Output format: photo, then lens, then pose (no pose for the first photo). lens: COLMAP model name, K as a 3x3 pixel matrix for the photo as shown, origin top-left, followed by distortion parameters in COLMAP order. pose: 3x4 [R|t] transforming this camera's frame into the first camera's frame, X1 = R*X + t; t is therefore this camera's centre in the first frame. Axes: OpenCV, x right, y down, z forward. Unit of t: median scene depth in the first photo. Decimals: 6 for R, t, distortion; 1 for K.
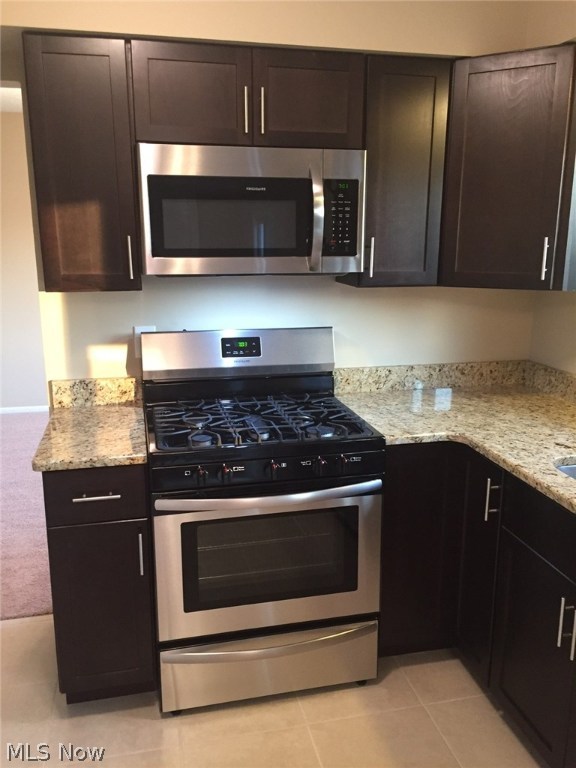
lens RADIAL K [[656.0, 0, 288.8], [0, 656.0, 386.3], [0, 0, 1]] dist [0.082469, -0.101841]
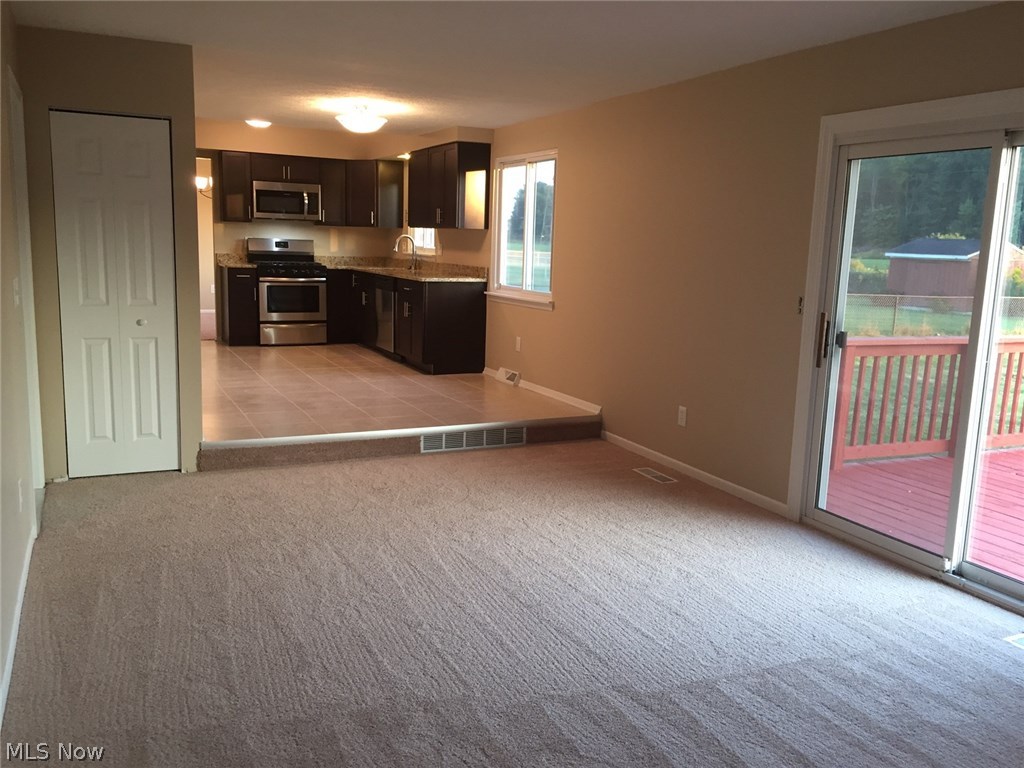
lens RADIAL K [[874.7, 0, 517.6], [0, 874.7, 382.8], [0, 0, 1]] dist [0.082469, -0.101841]
pose [[0.974197, -0.008597, 0.225534, 0.074762], [0.022931, 0.997874, -0.061014, 0.973053], [-0.224530, 0.064611, 0.972323, -3.613143]]
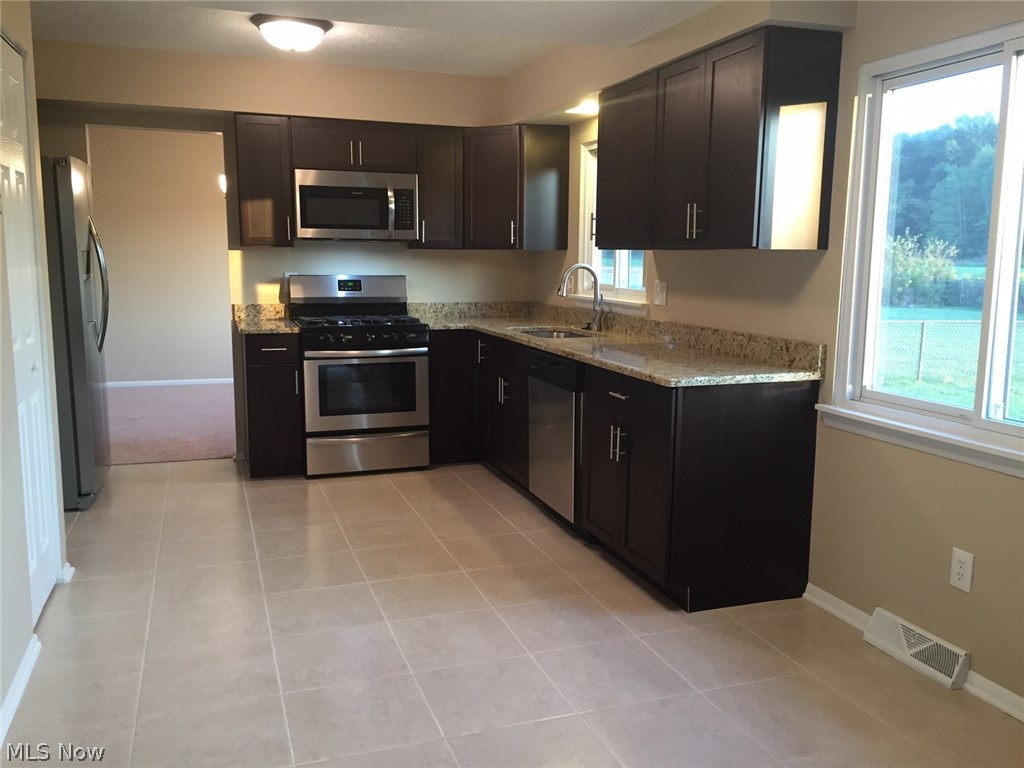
lens RADIAL K [[874.7, 0, 516.0], [0, 874.7, 384.1], [0, 0, 1]] dist [0.082469, -0.101841]
pose [[0.993067, -0.010404, 0.117091, 0.096074], [0.019832, 0.996626, -0.079641, 0.433689], [-0.115867, 0.081411, 0.989923, -1.430146]]
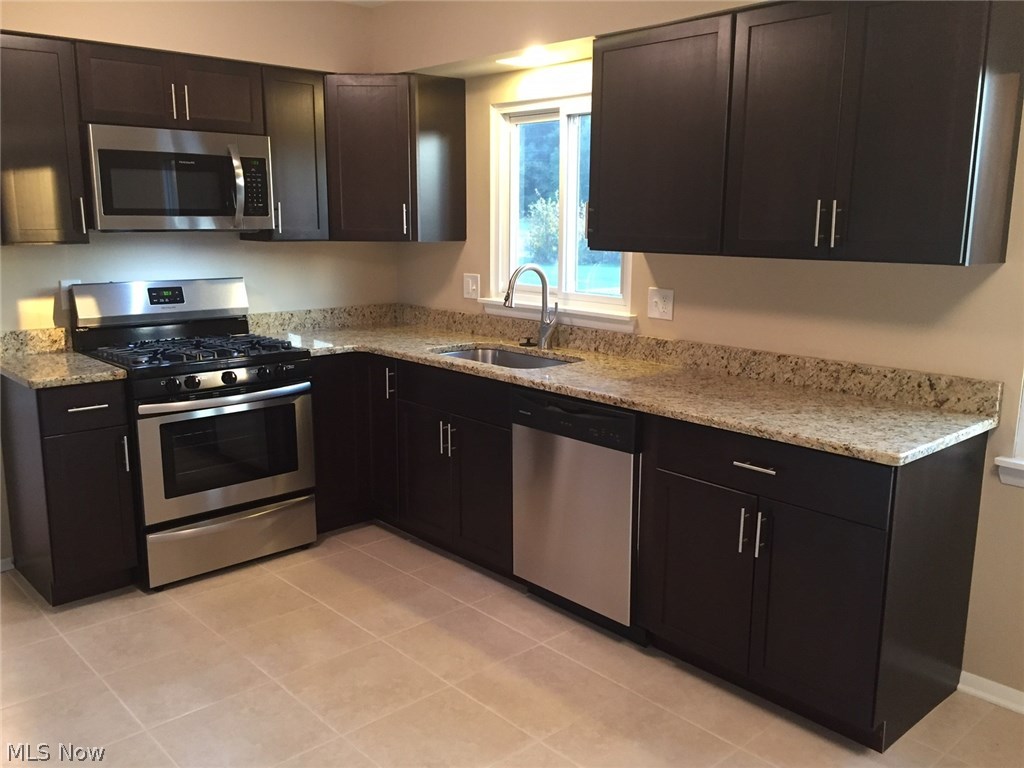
lens RADIAL K [[874.7, 0, 517.5], [0, 874.7, 383.7], [0, 0, 1]] dist [0.082469, -0.101841]
pose [[0.868332, -0.090875, 0.487587, -0.353864], [0.108260, 0.994094, -0.007523, 0.198595], [-0.484024, 0.059319, 0.873042, -0.741999]]
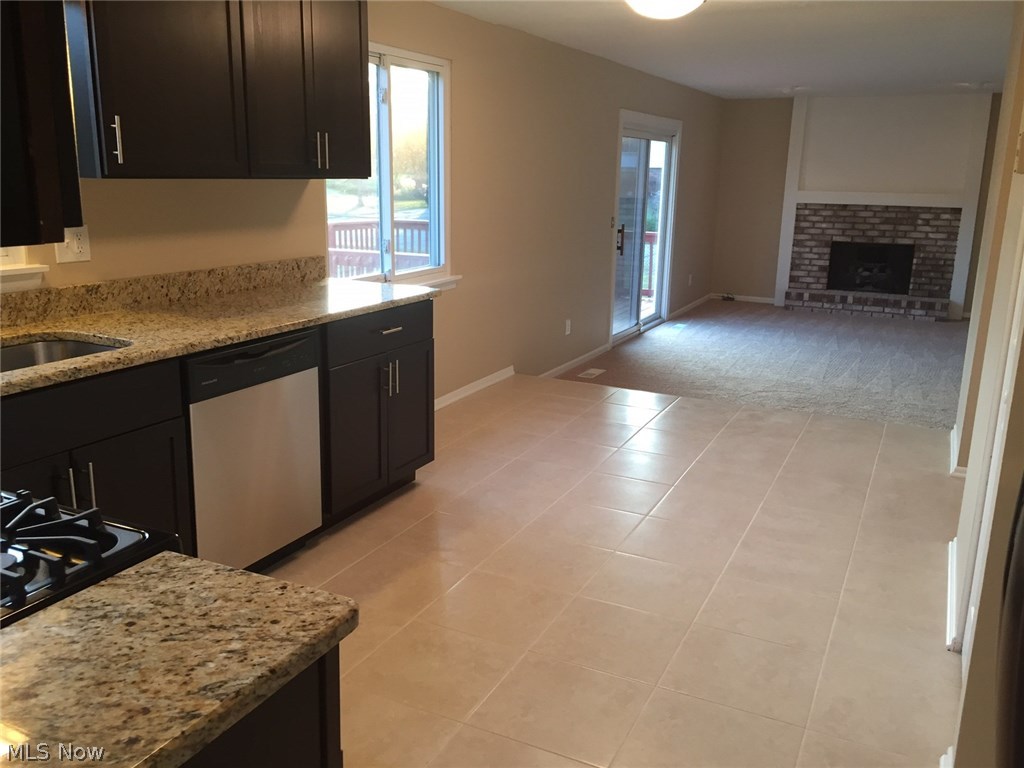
lens RADIAL K [[874.7, 0, 513.3], [0, 874.7, 385.7], [0, 0, 1]] dist [0.082469, -0.101841]
pose [[-0.781803, -0.167753, 0.600536, -0.680135], [0.120381, 0.904401, 0.409350, -0.201673], [-0.611795, 0.392324, -0.686869, 1.112371]]
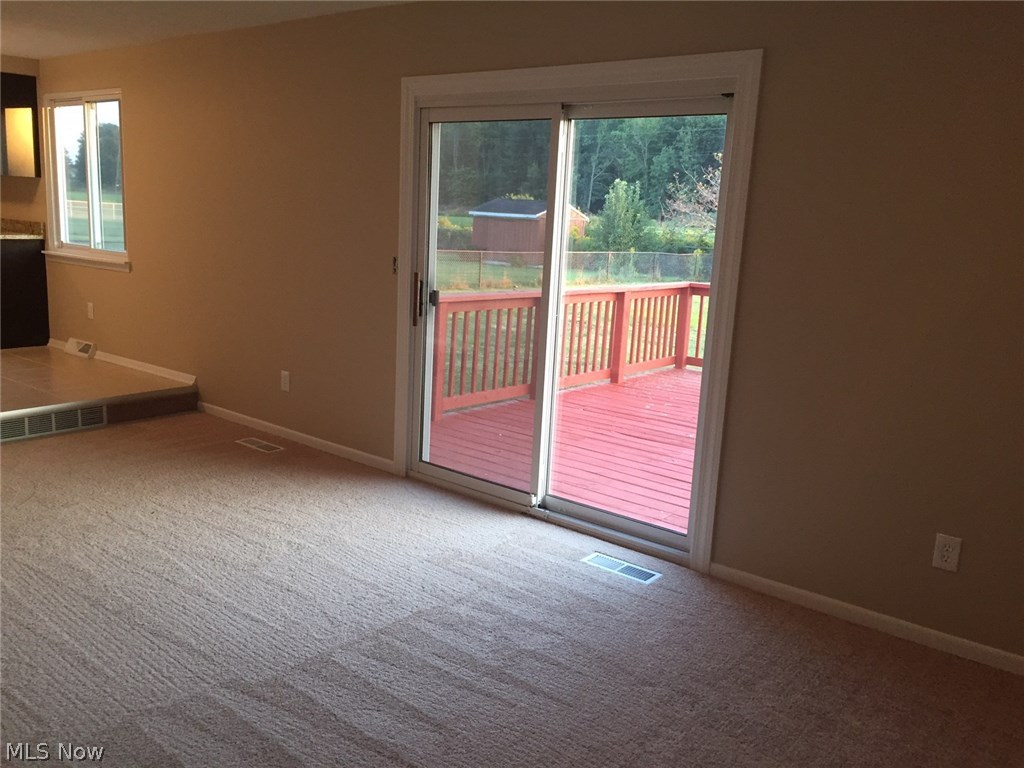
lens RADIAL K [[874.7, 0, 508.3], [0, 874.7, 379.5], [0, 0, 1]] dist [0.082469, -0.101841]
pose [[0.789330, -0.082773, 0.608364, 0.113520], [0.095869, 0.995333, 0.011036, 0.951202], [-0.606438, 0.049612, 0.793581, -3.566408]]
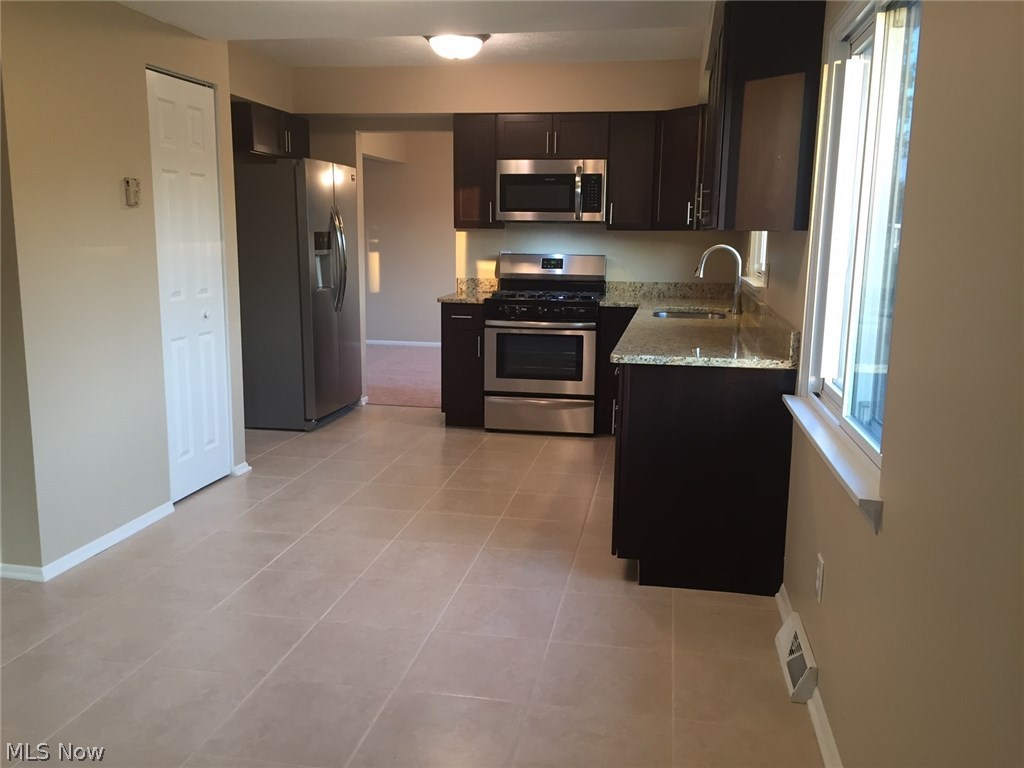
lens RADIAL K [[874.7, 0, 516.1], [0, 874.7, 384.4], [0, 0, 1]] dist [0.082469, -0.101841]
pose [[0.920719, 0.076929, -0.382568, 0.921195], [-0.099320, 0.994287, -0.039092, 0.440678], [0.377375, 0.073990, 0.923100, -1.475872]]
